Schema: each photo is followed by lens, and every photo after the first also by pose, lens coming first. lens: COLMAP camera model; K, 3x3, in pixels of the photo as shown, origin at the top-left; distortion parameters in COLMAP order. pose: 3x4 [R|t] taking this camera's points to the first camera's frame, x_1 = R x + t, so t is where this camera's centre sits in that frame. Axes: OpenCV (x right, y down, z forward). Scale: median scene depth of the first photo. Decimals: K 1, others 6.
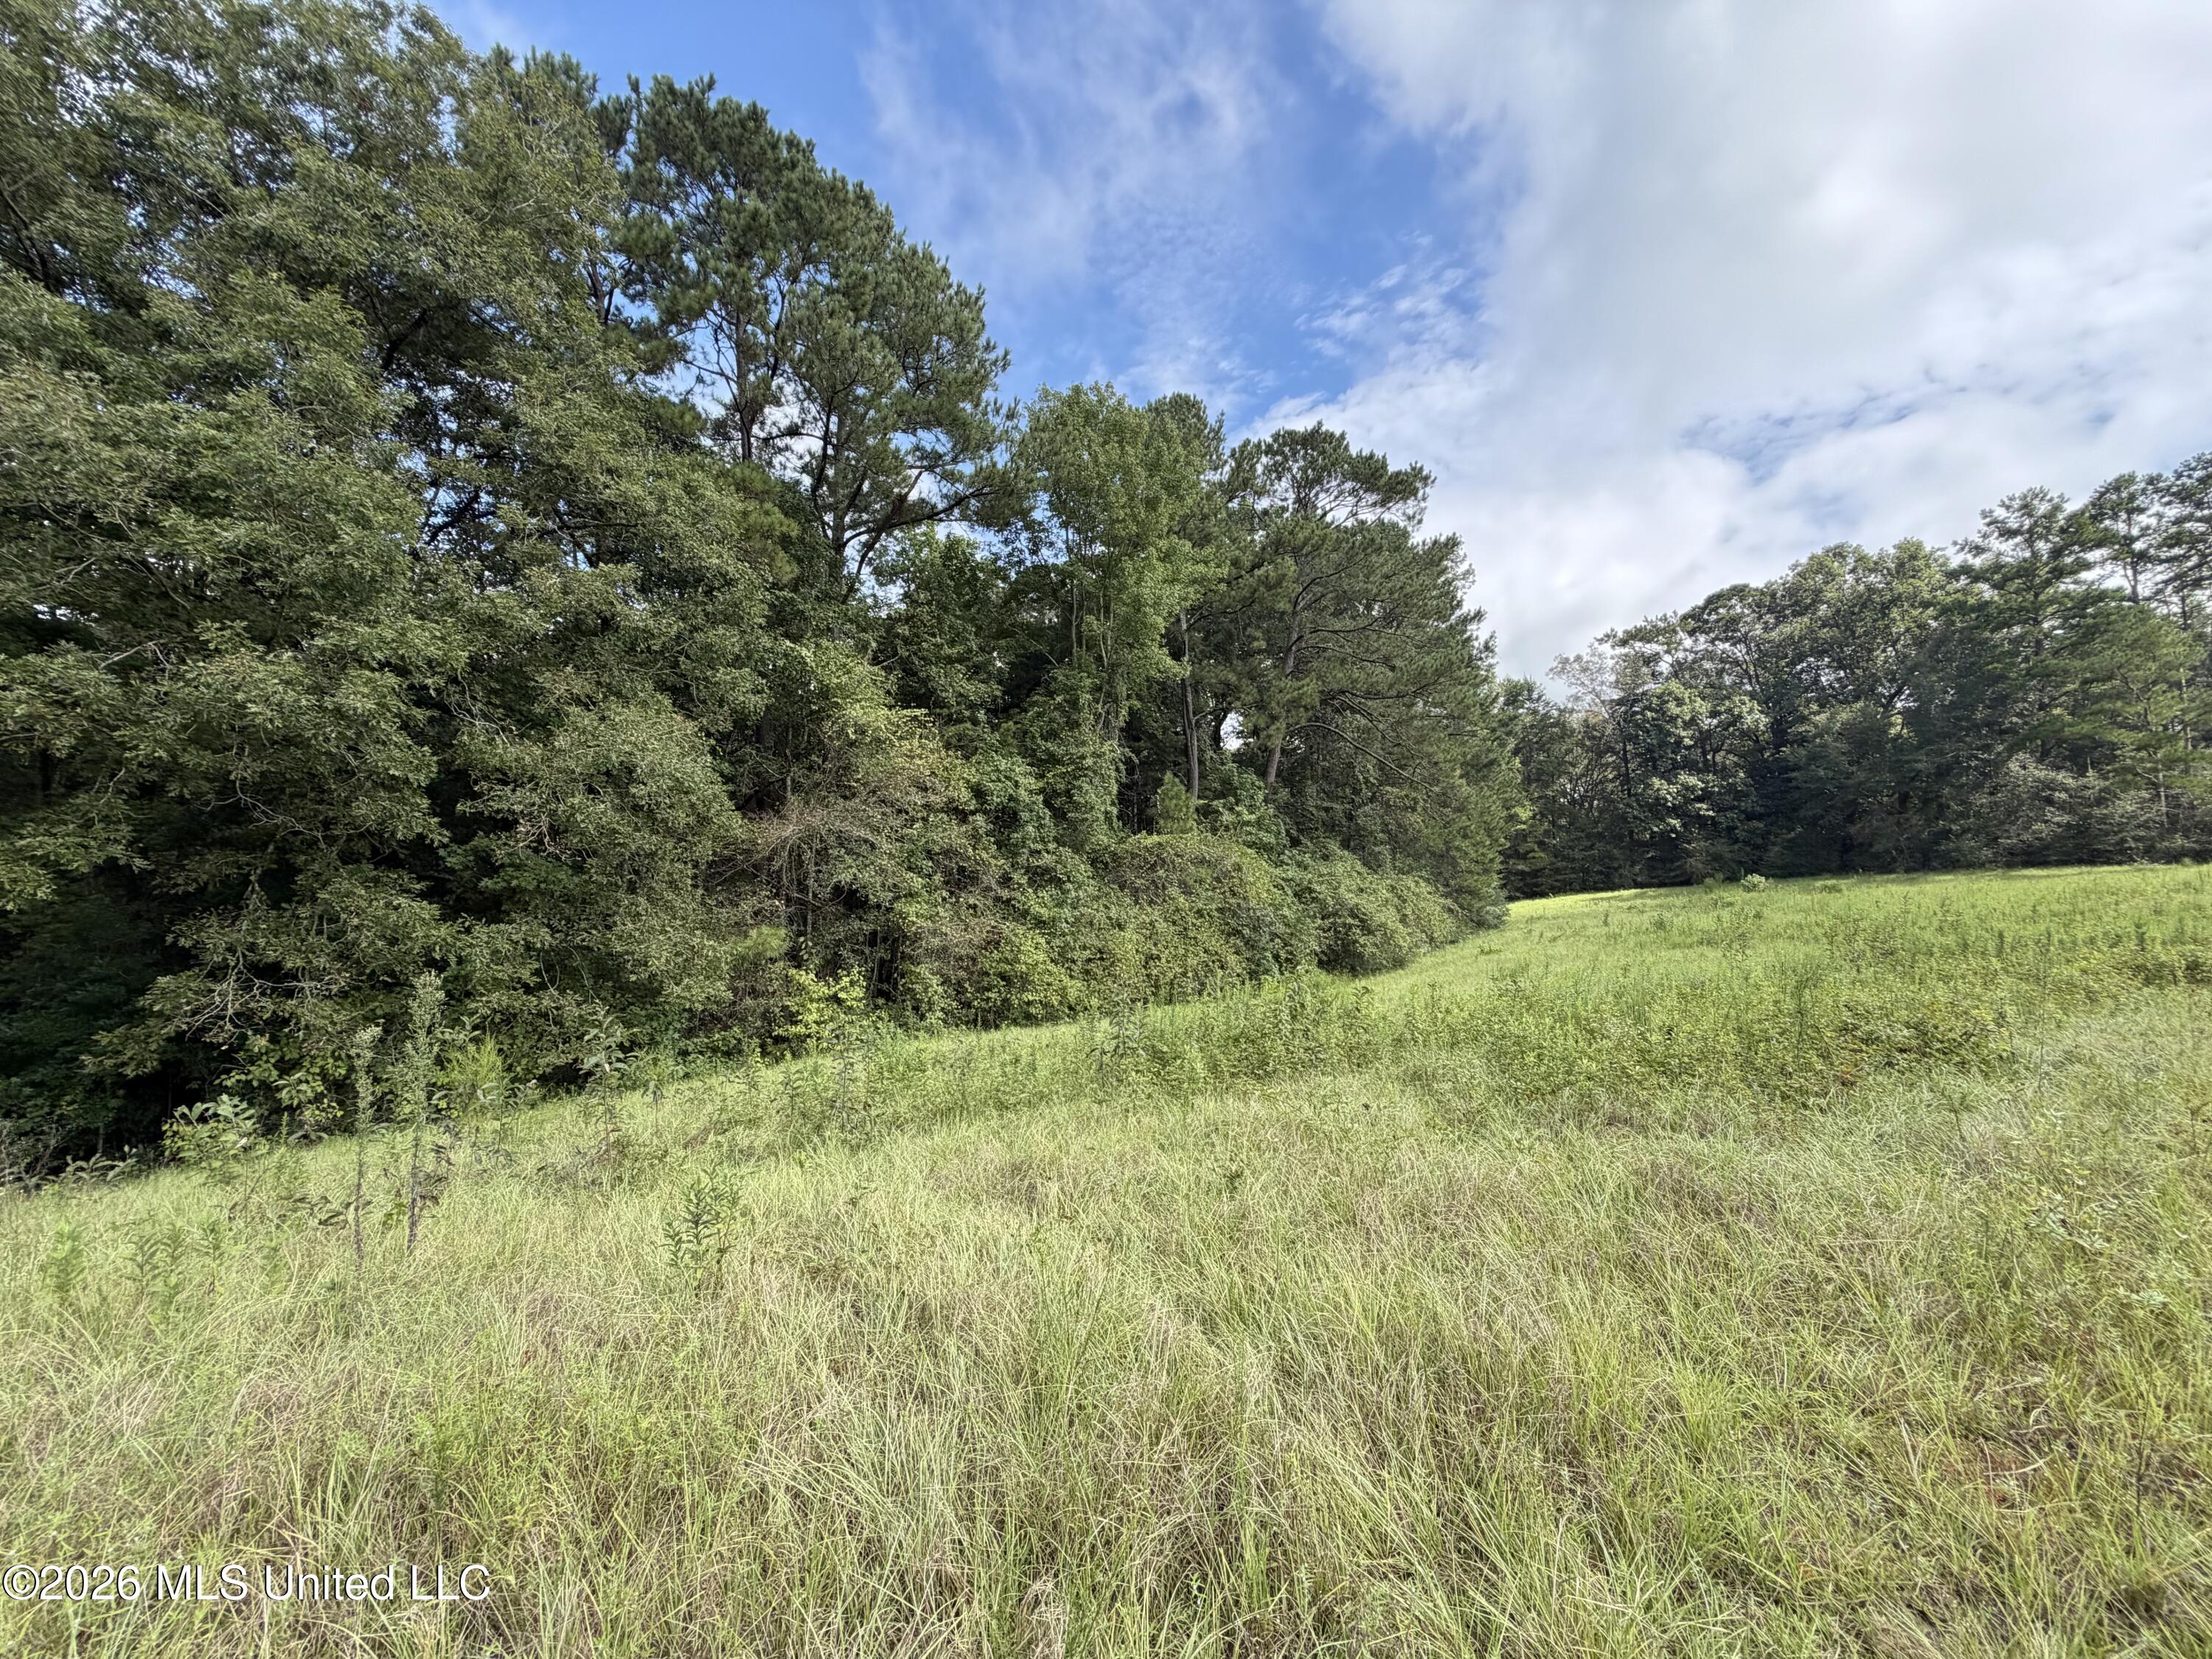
lens RADIAL K [[882.1, 0, 1095.9], [0, 882.1, 828.0], [0, 0, 1]] dist [-0.000258, -0.000271]
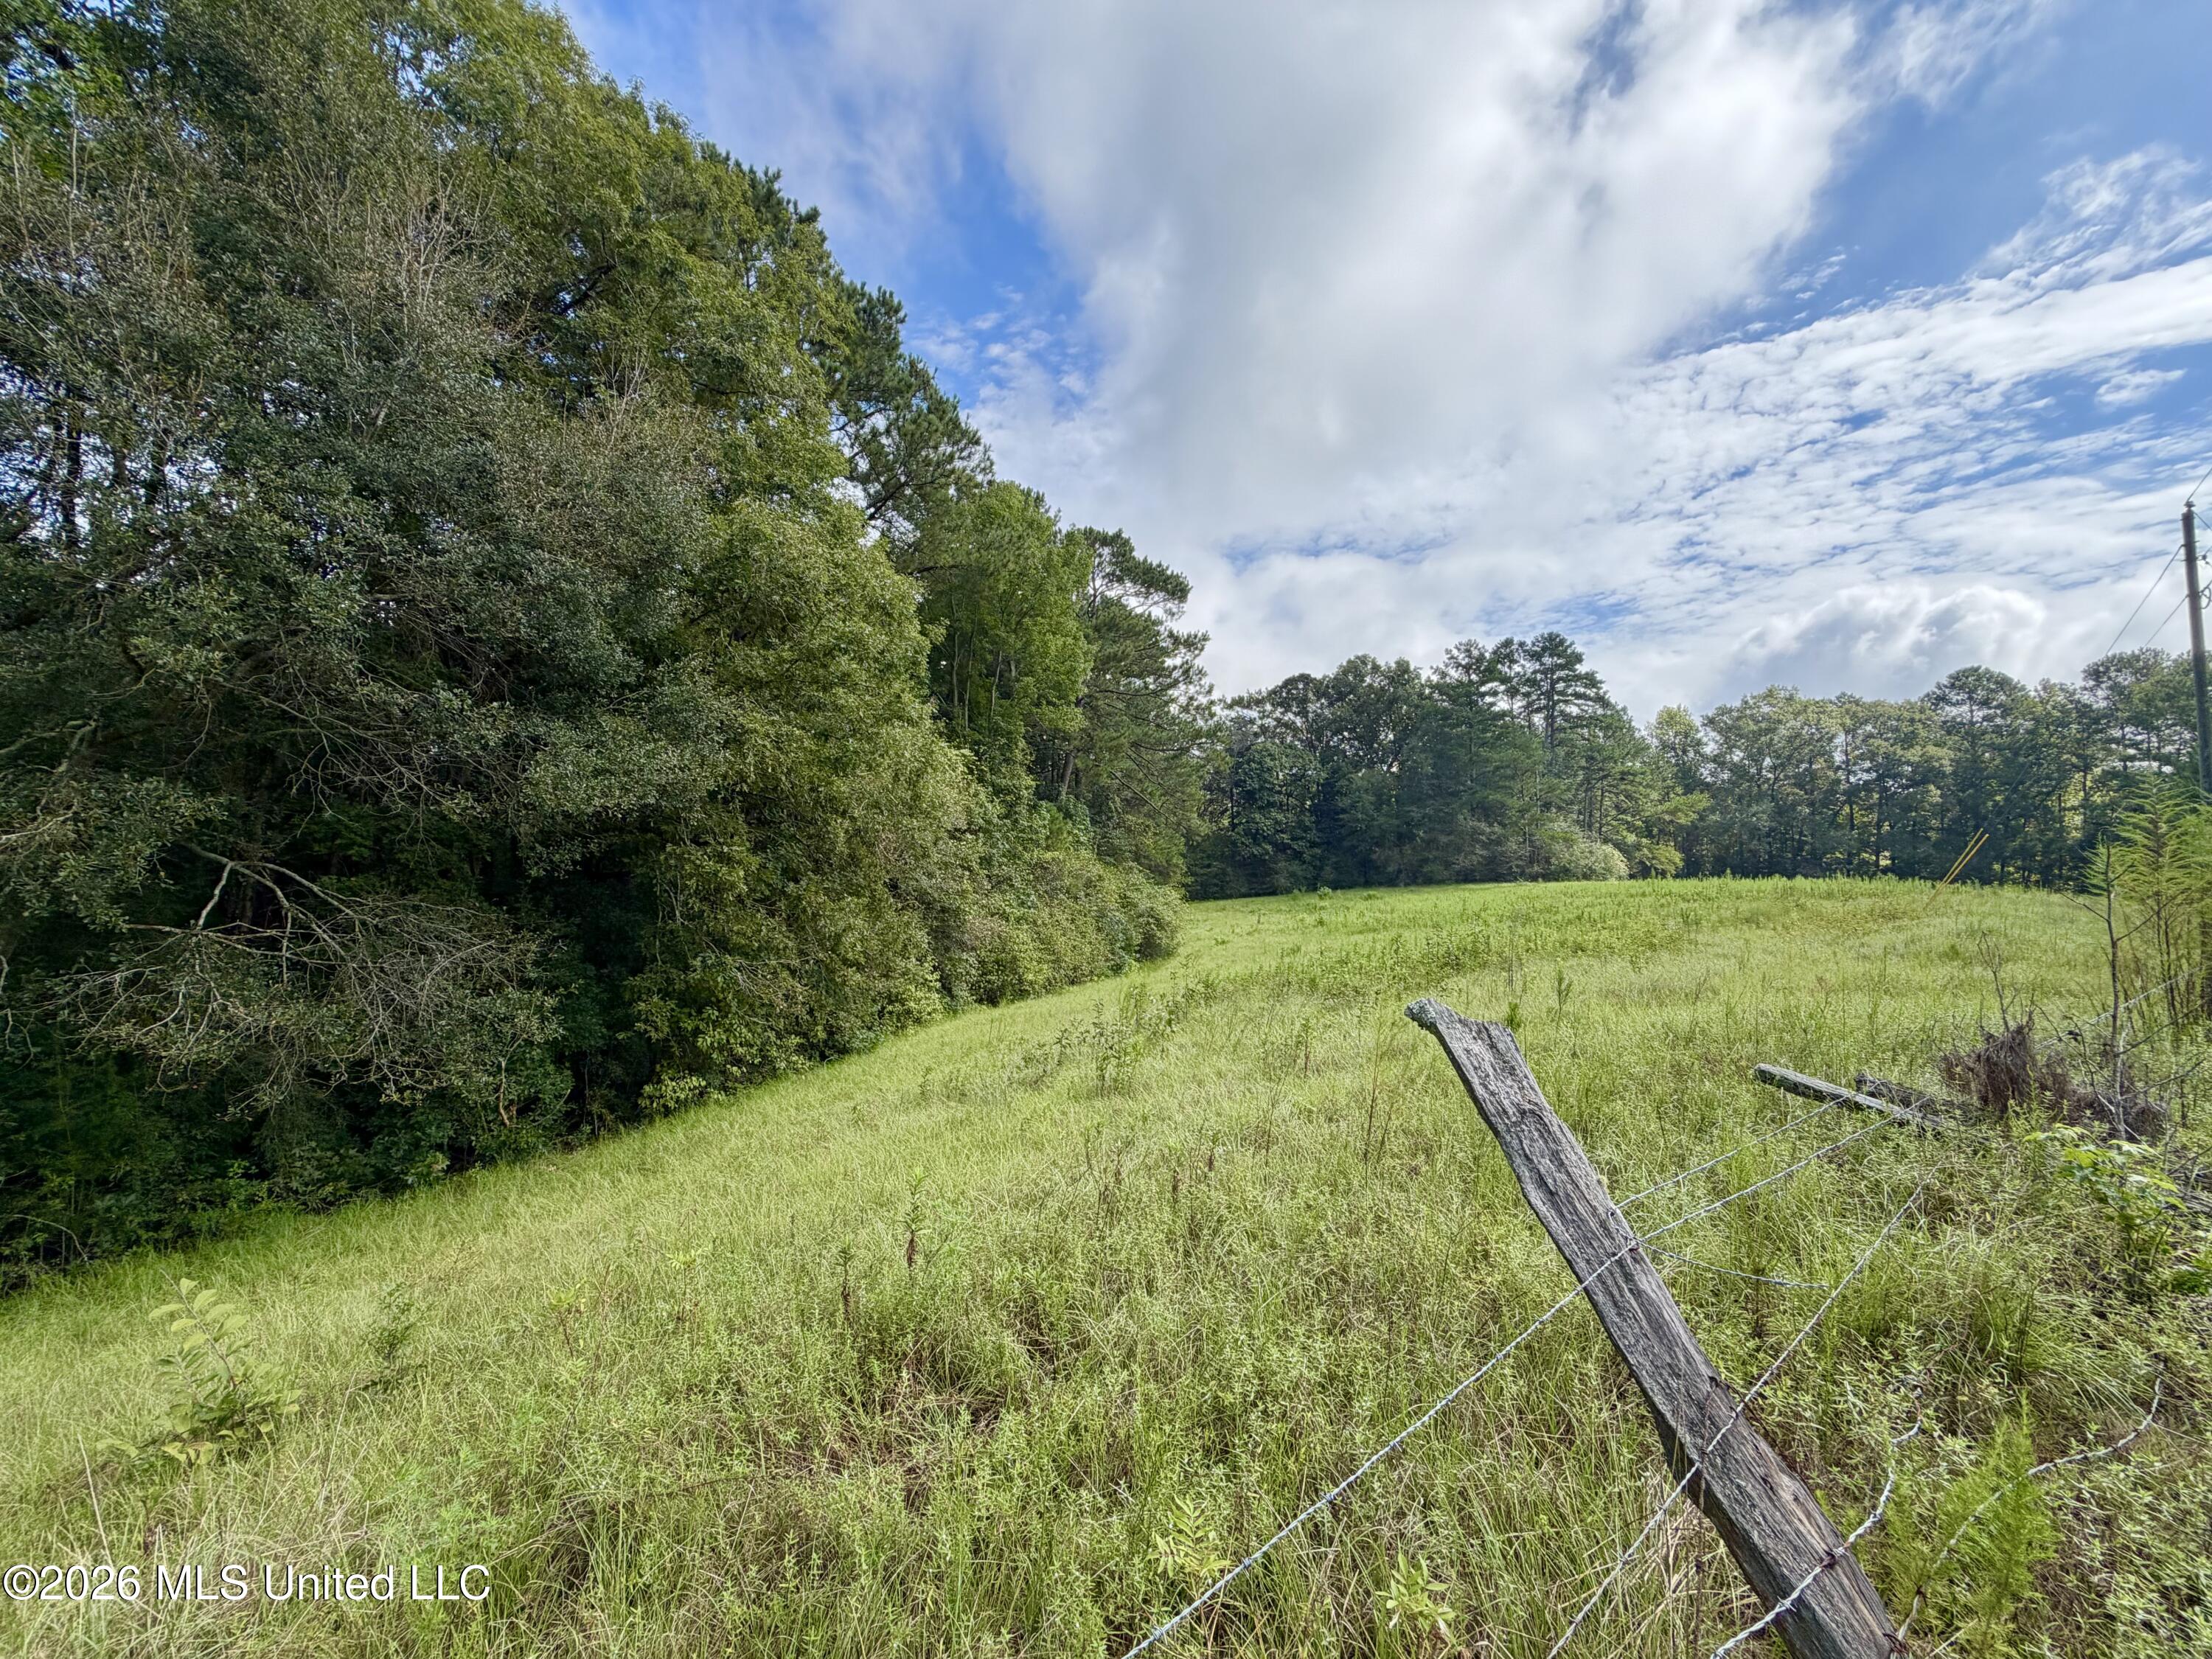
lens RADIAL K [[886.0, 0, 1108.7], [0, 886.0, 835.1], [0, 0, 1]] dist [0.003915, 0.000133]
pose [[0.881388, 0.032382, 0.471281, -0.499450], [-0.029343, 0.999474, -0.013798, -0.000696], [-0.471480, -0.001668, 0.881875, -0.172916]]
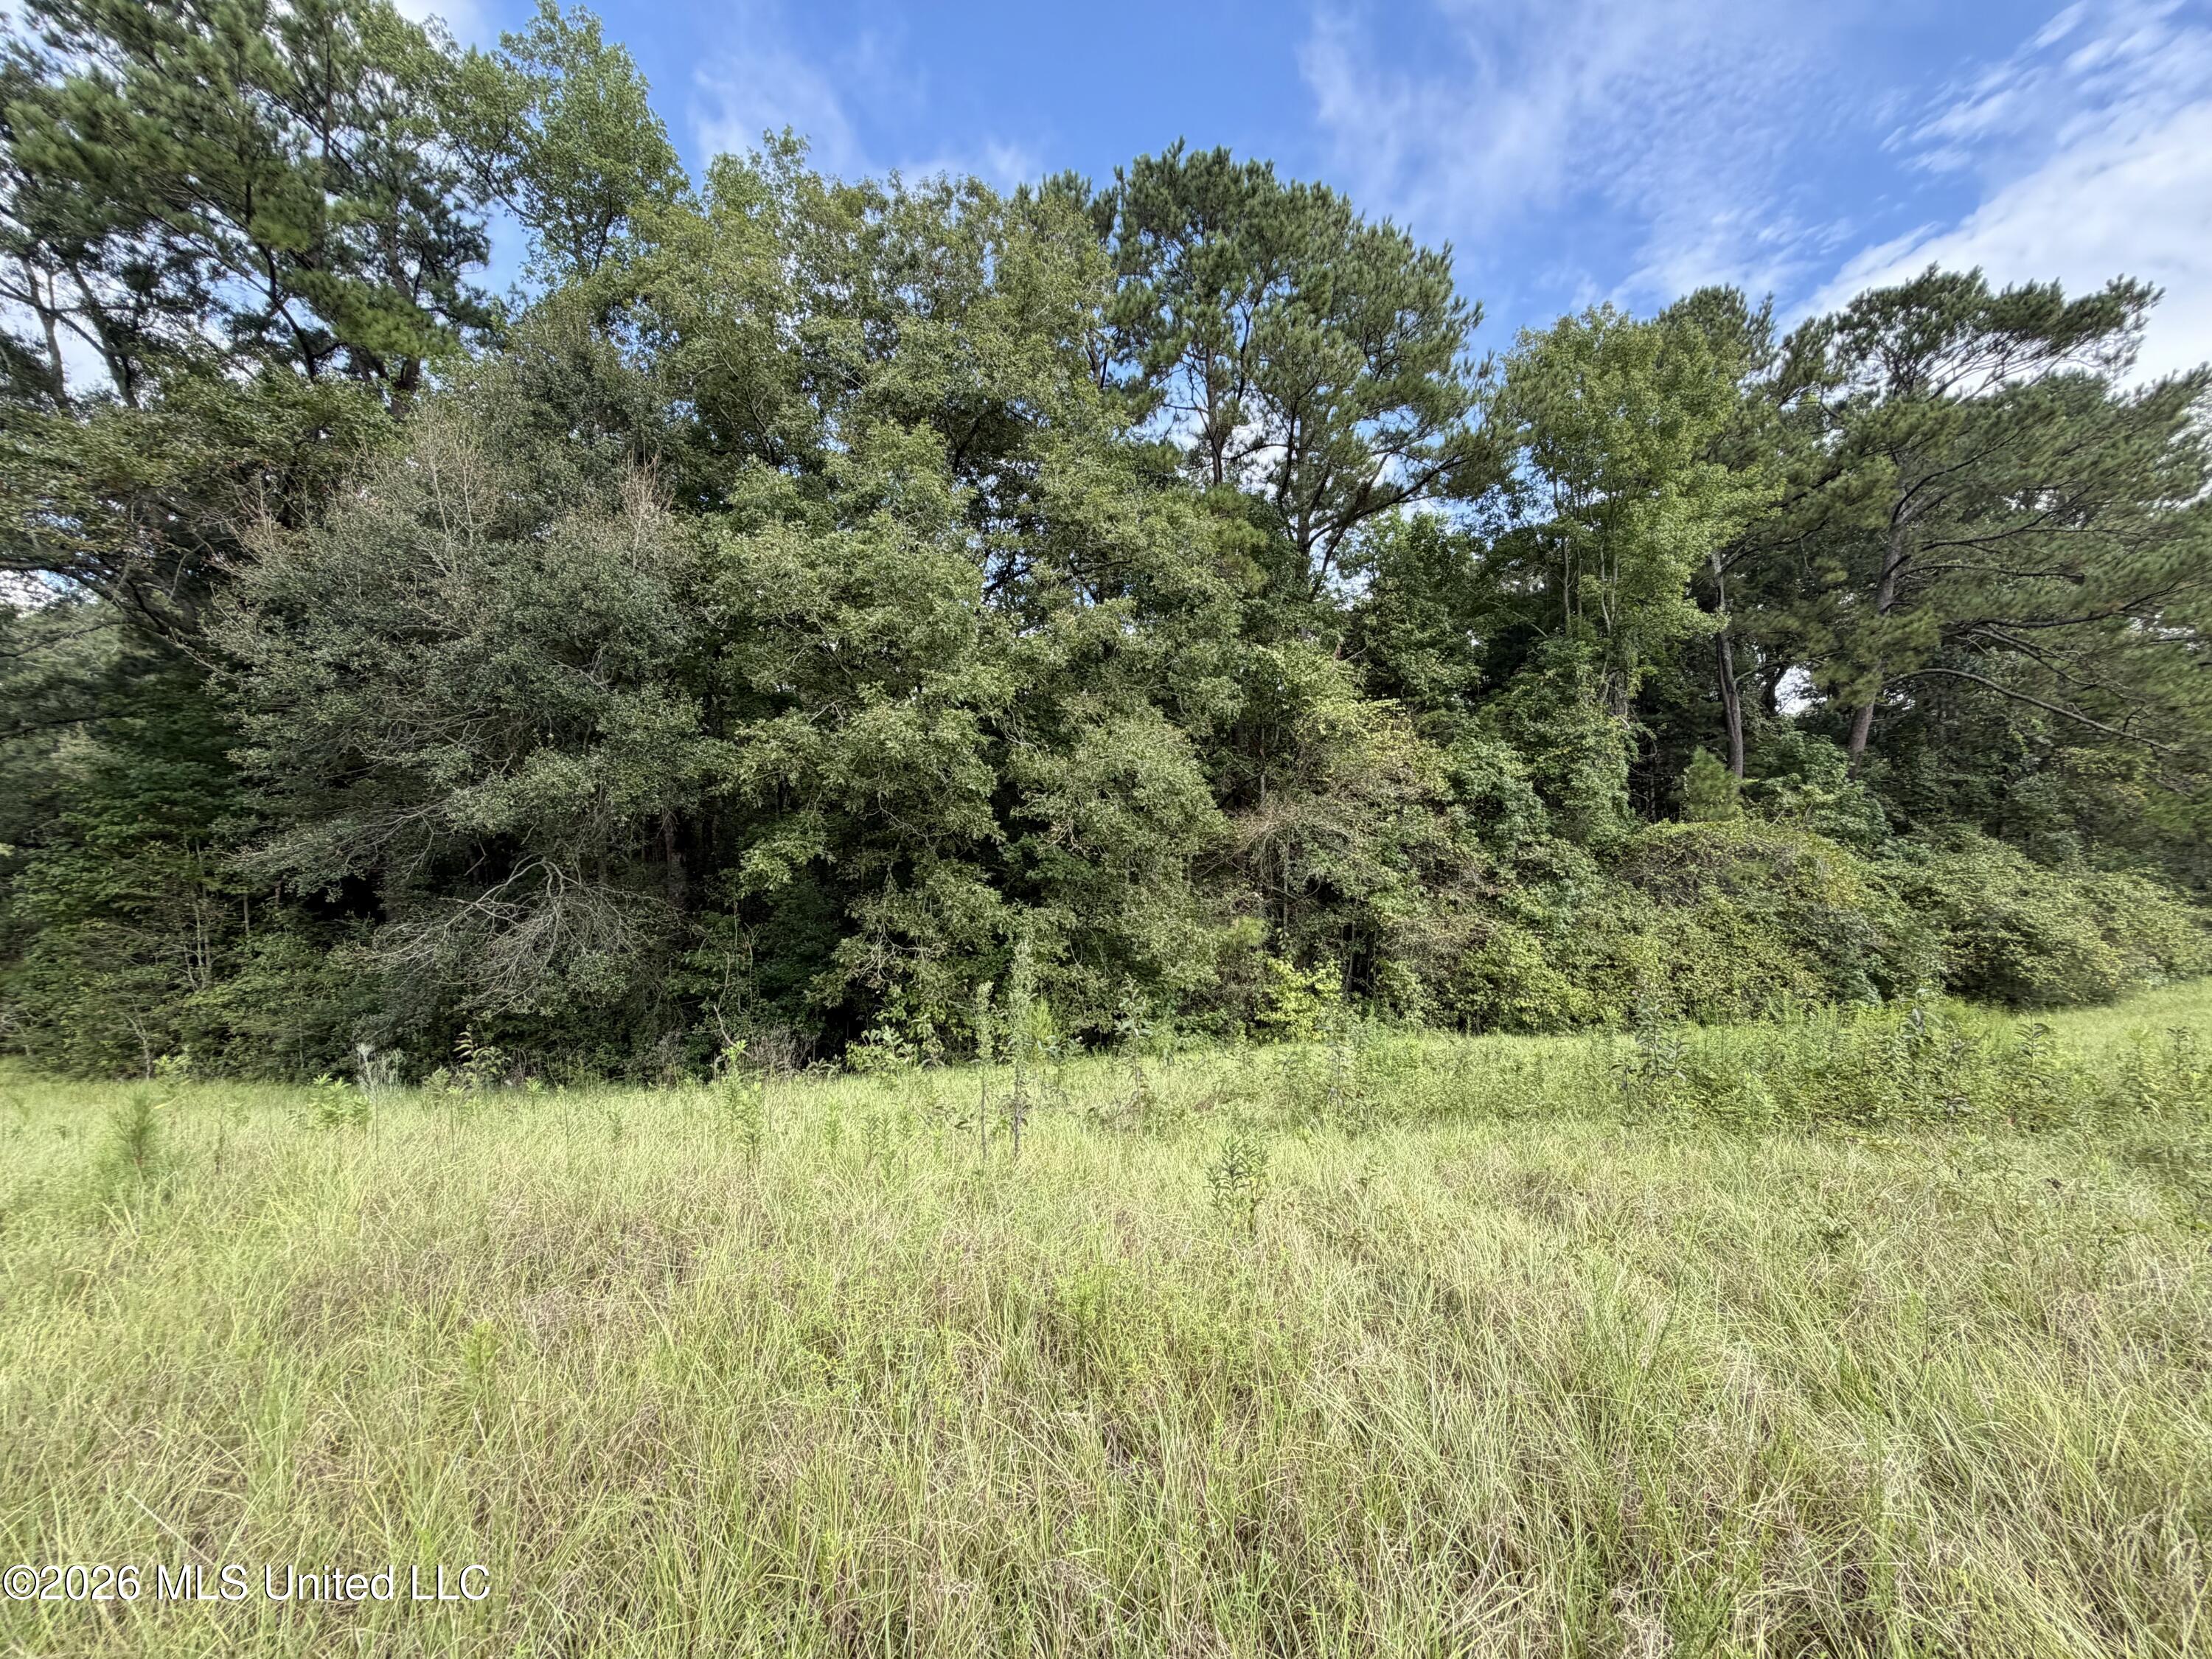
lens RADIAL K [[878.6, 0, 1092.9], [0, 878.6, 826.7], [0, 0, 1]] dist [0.000104, -0.000246]
pose [[0.867533, -0.019768, -0.496986, -0.004404], [0.022200, 0.999753, -0.001015, -0.000013], [0.496884, -0.010152, 0.867758, -0.007863]]
